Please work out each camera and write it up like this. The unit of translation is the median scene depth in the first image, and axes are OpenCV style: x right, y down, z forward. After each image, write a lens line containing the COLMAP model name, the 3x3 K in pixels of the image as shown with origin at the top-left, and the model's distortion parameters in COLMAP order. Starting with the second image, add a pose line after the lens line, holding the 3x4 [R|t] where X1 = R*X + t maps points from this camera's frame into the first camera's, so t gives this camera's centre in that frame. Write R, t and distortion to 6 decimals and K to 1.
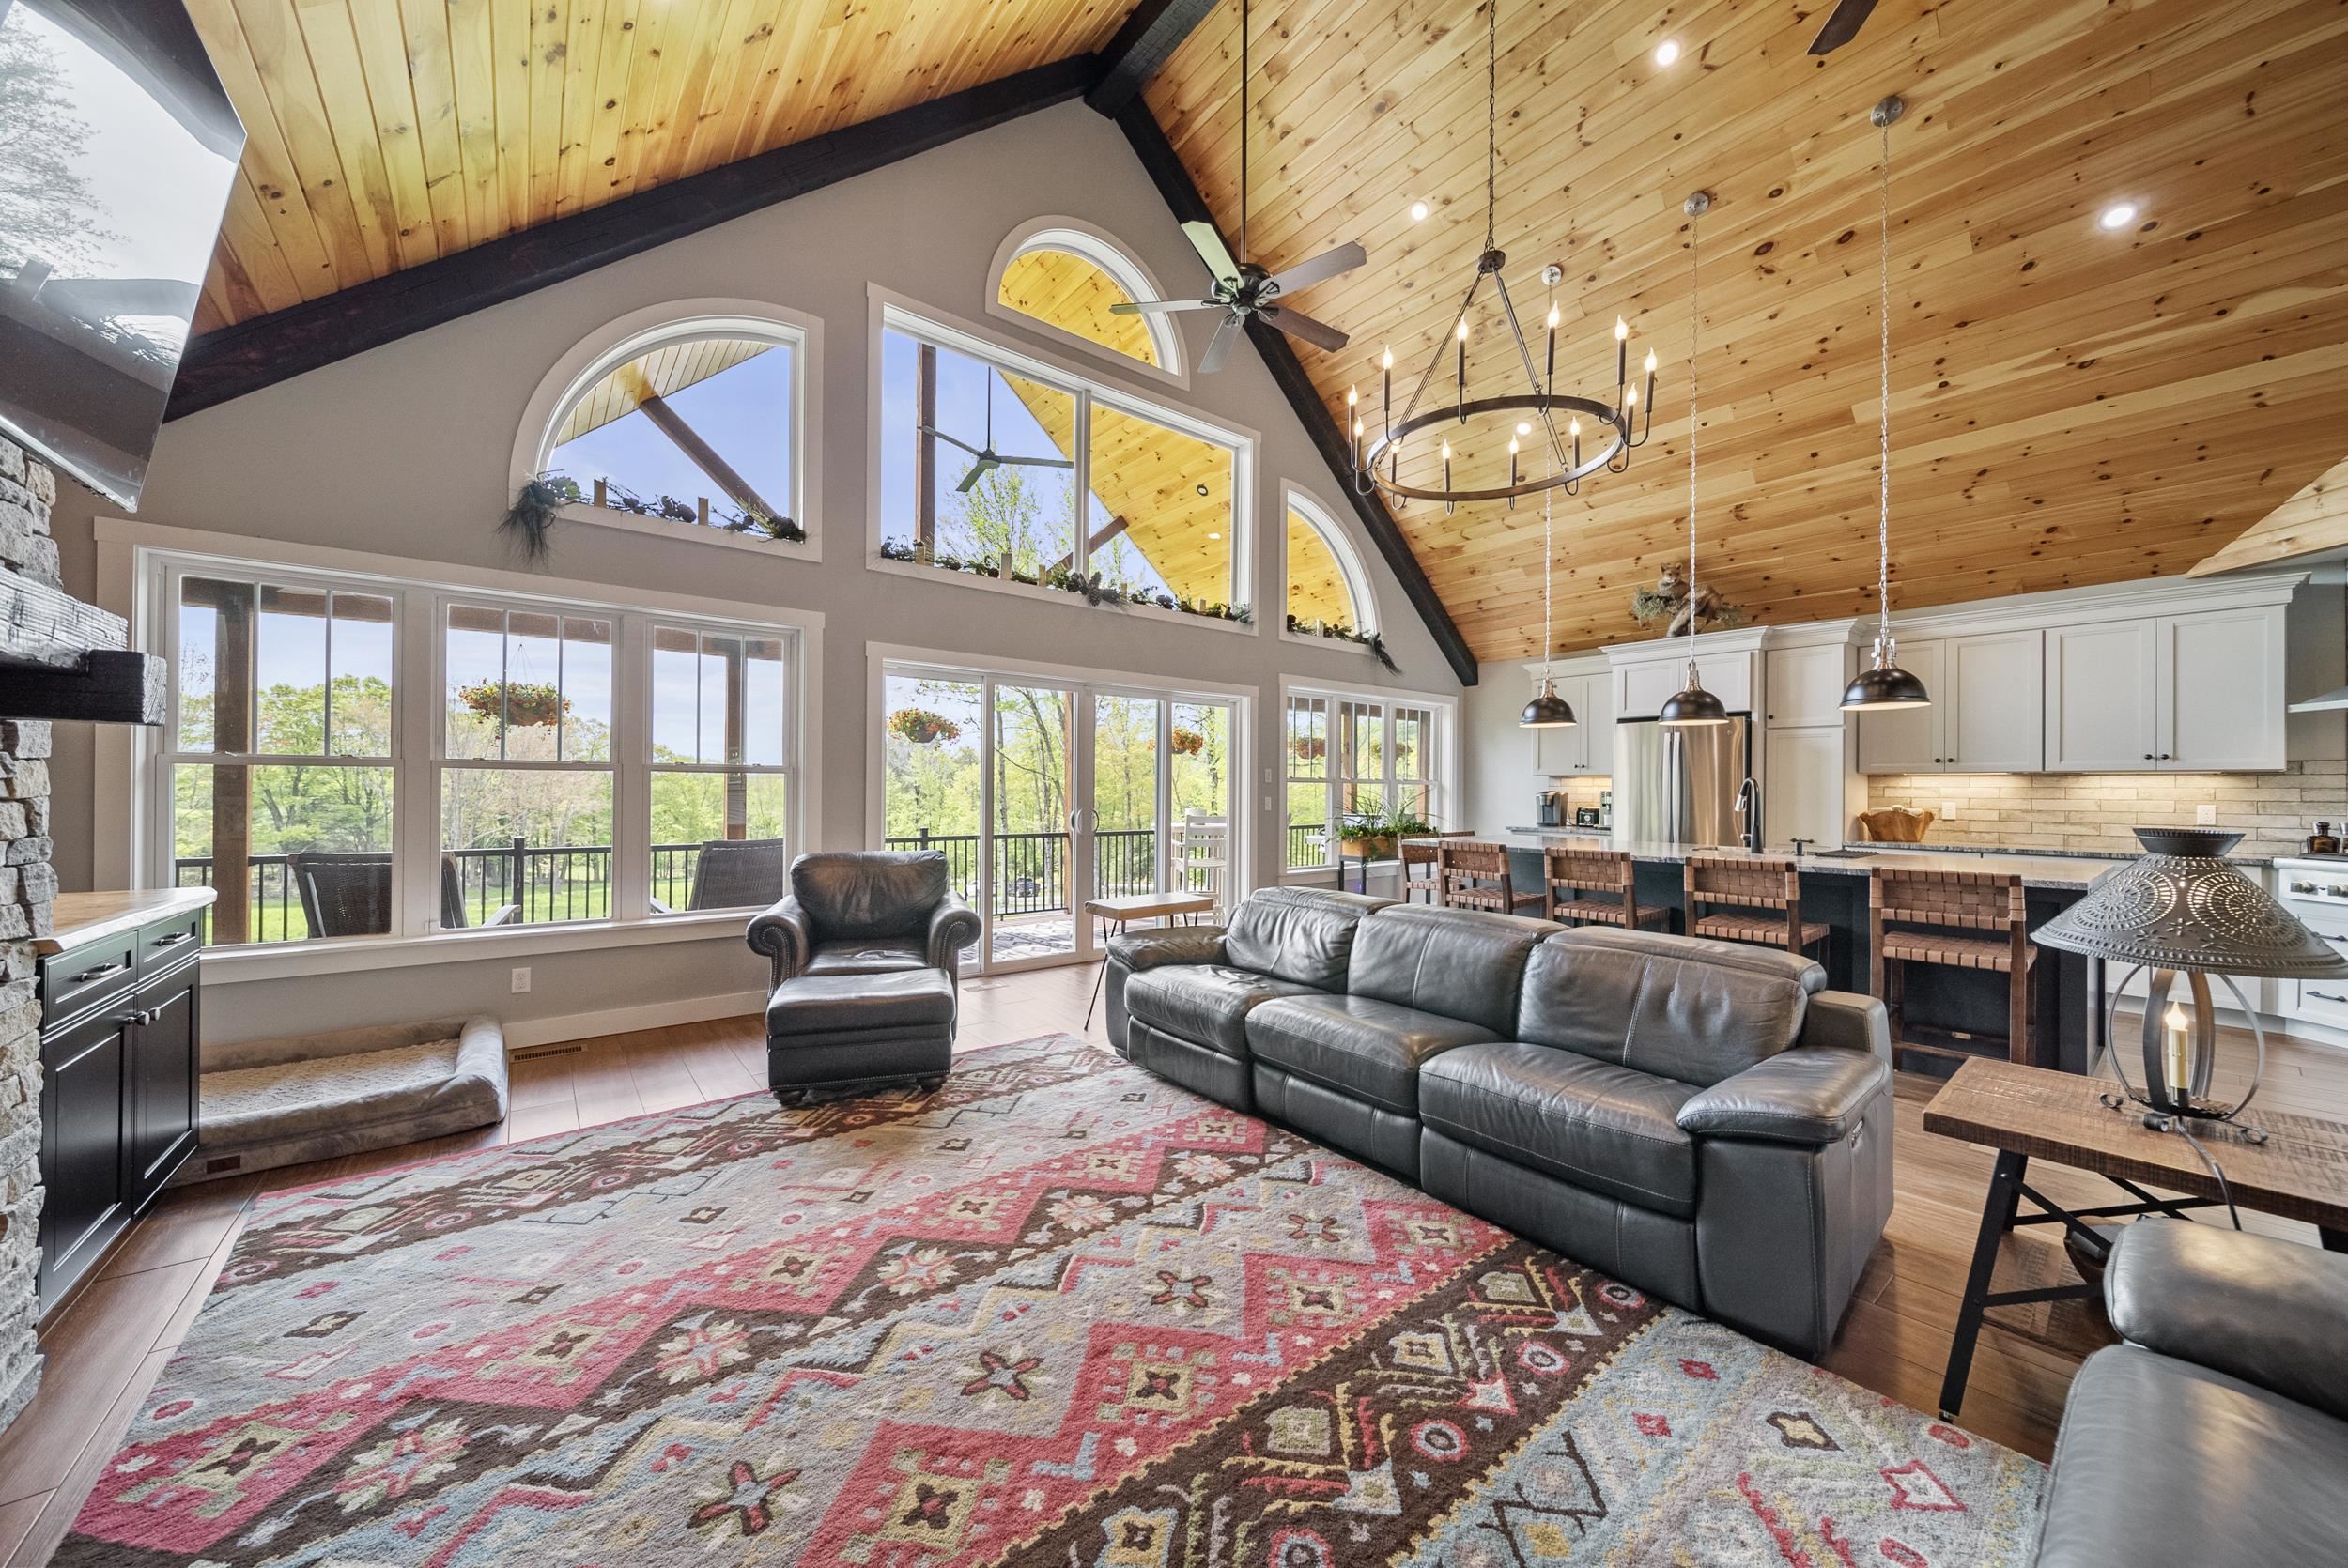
lens RADIAL K [[828.8, 0, 1174.4], [0, 828.8, 786.2], [0, 0, 1]] dist [-0.000166, -0.001351]
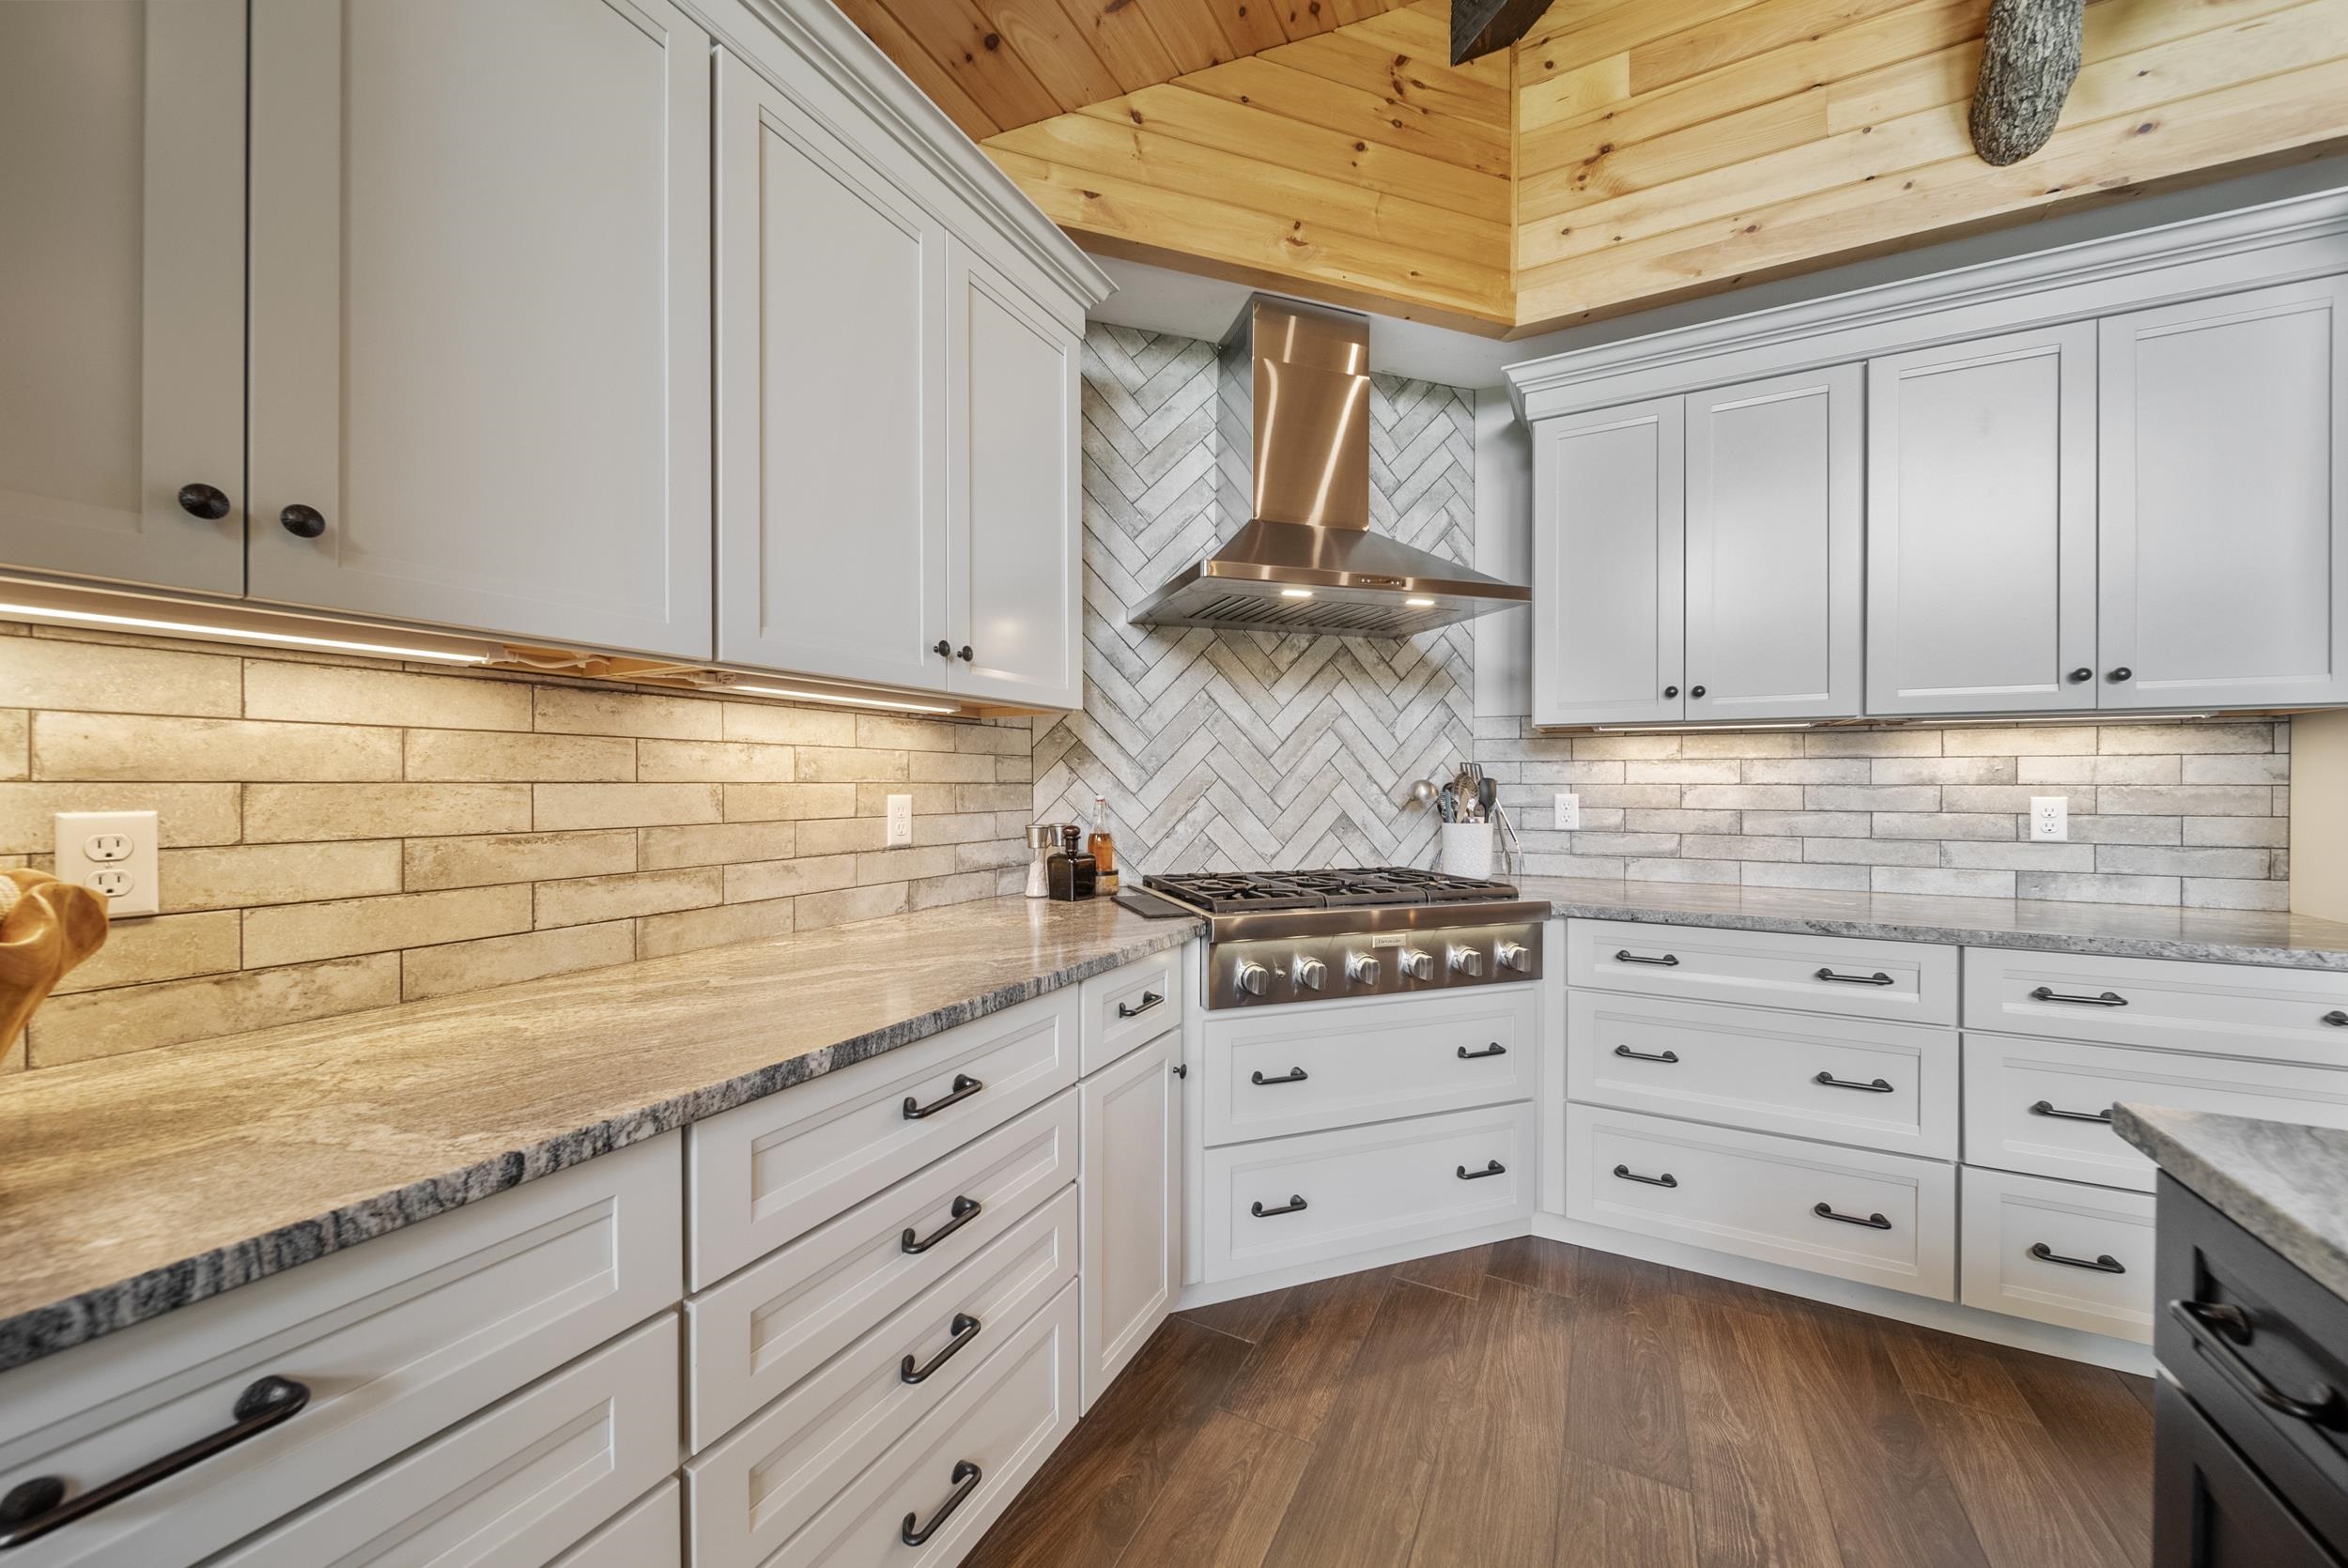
lens RADIAL K [[828.8, 0, 1172.4], [0, 828.8, 786.4], [0, 0, 1]] dist [-0.000166, -0.001351]
pose [[-0.408630, -0.013130, 0.912606, 1.262115], [-0.009561, 0.999903, 0.010105, 0.020807], [-0.912650, -0.004596, -0.408716, 1.564004]]
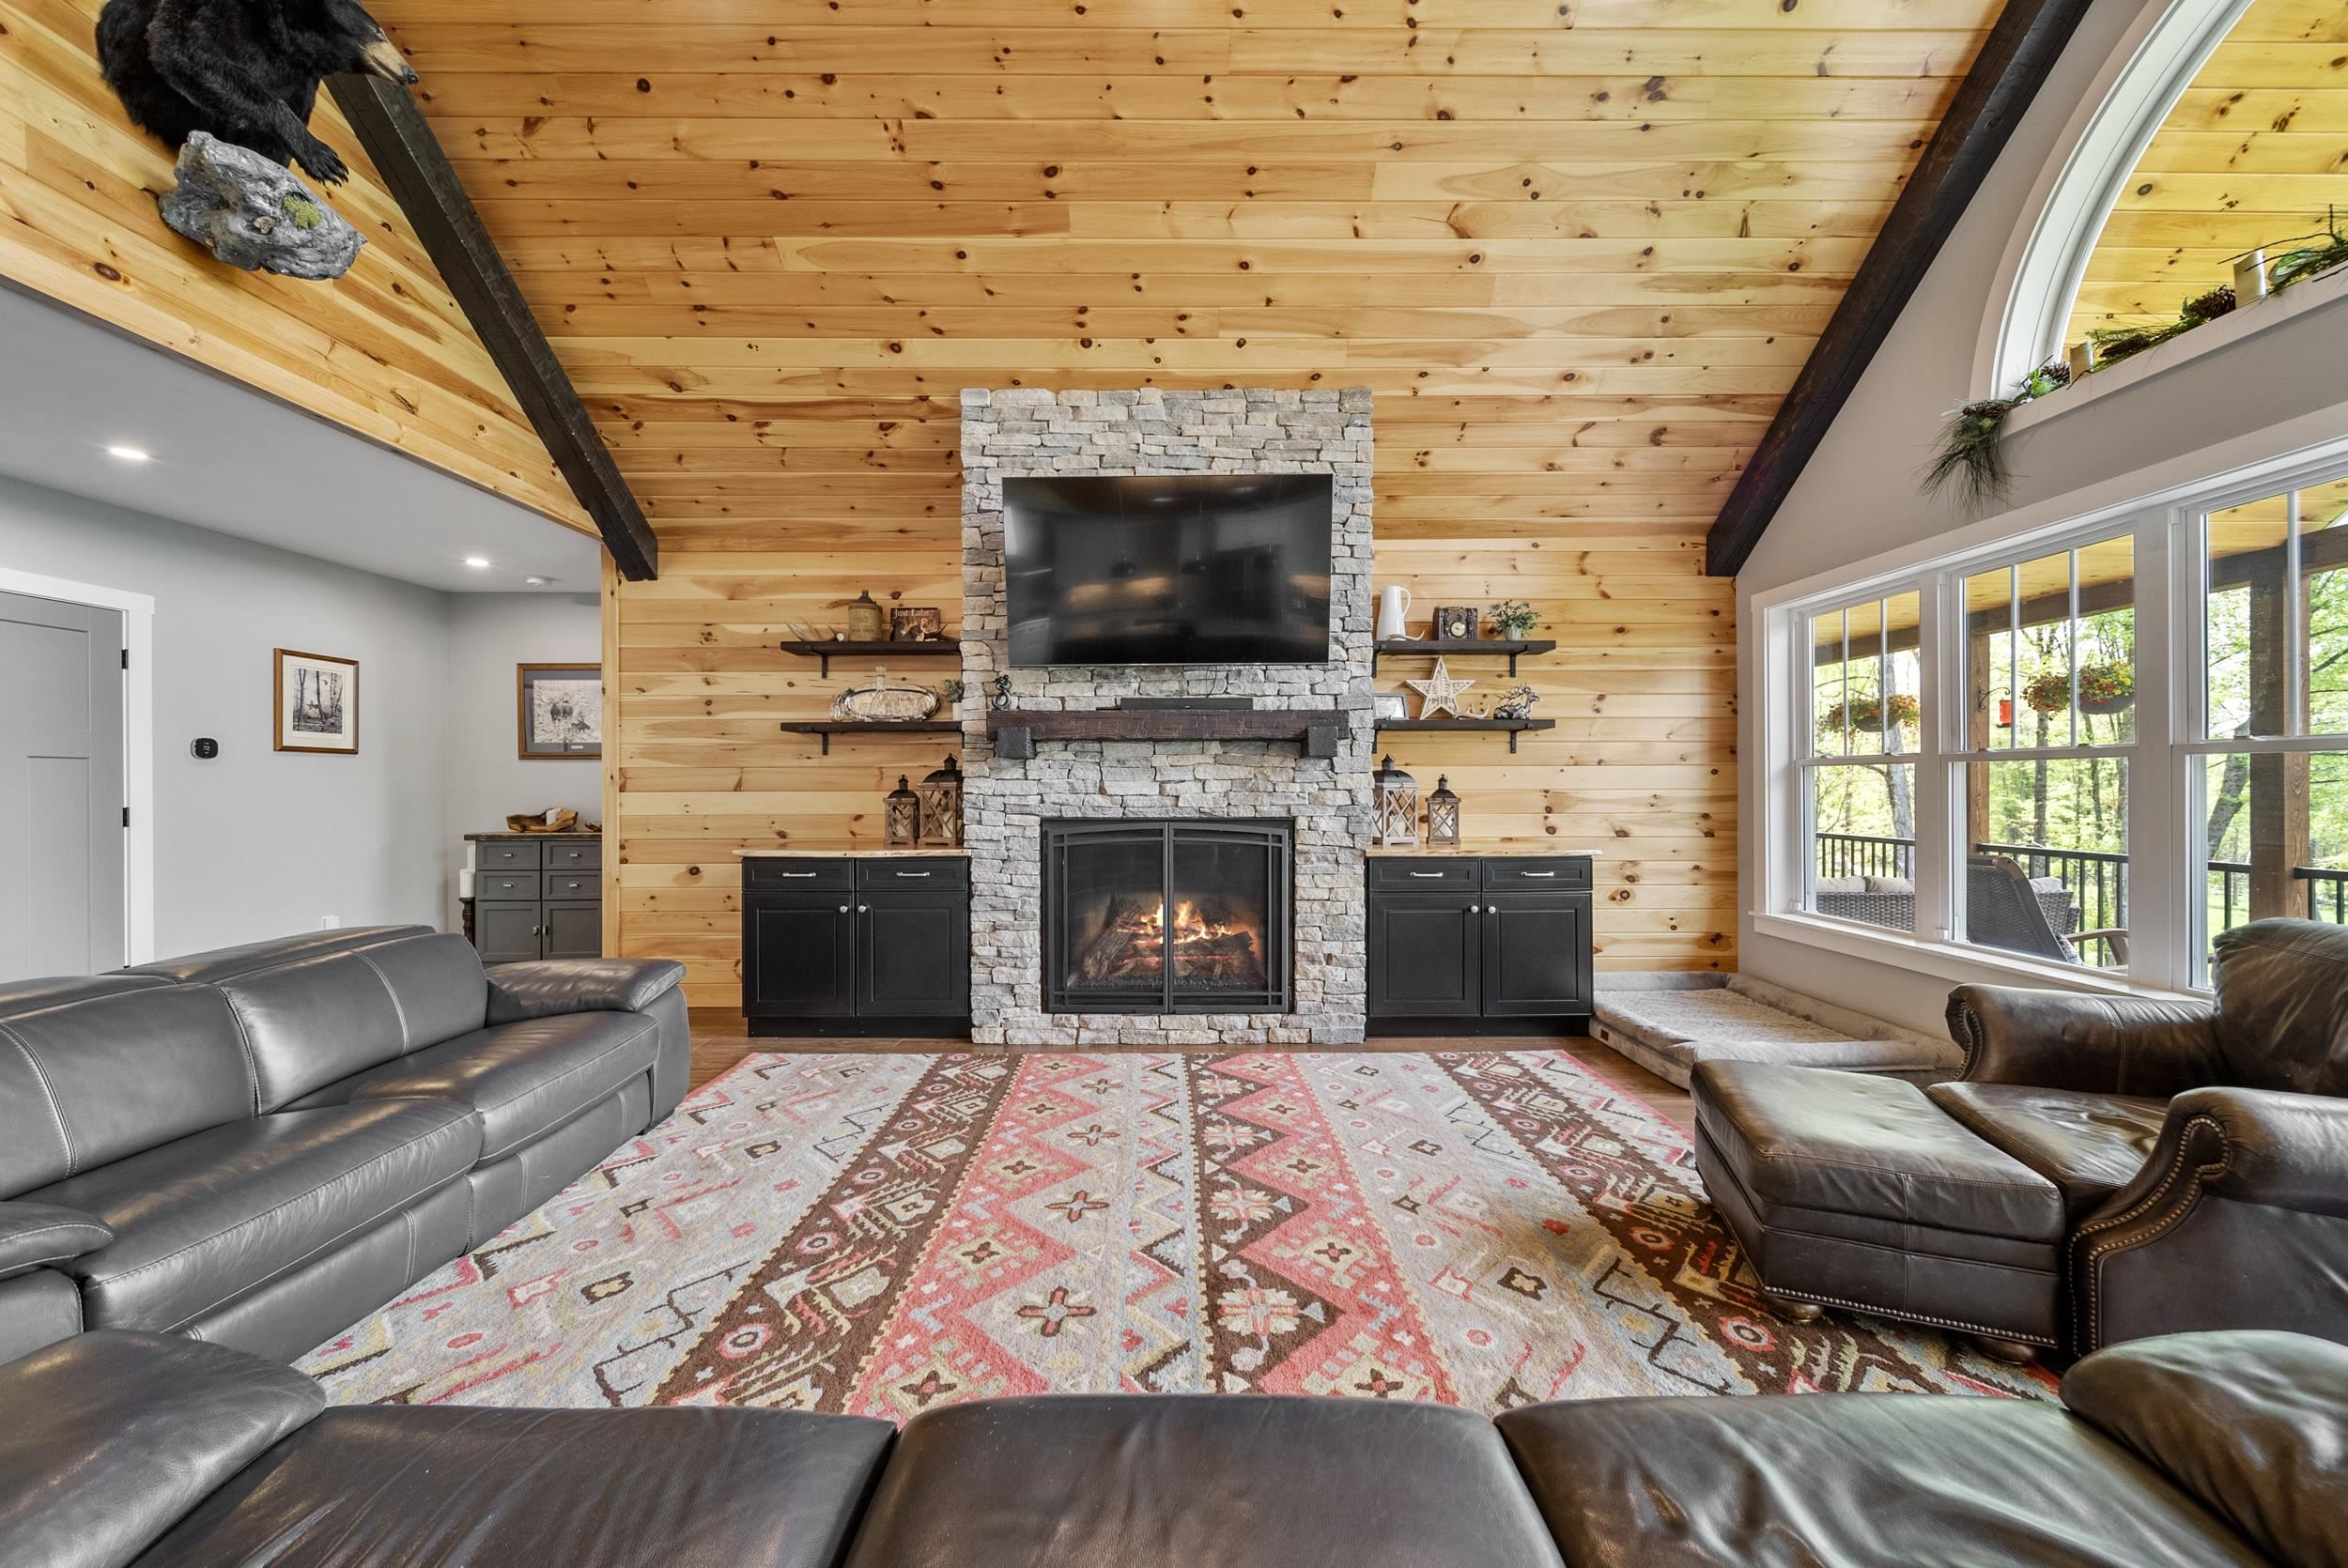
lens RADIAL K [[828.8, 0, 1178.1], [0, 828.8, 785.6], [0, 0, 1]] dist [-0.000166, -0.001351]
pose [[-0.615069, -0.007224, -0.788440, 0.417724], [0.001722, 0.999943, -0.010505, 0.014122], [0.788471, -0.007819, -0.615022, 1.058582]]
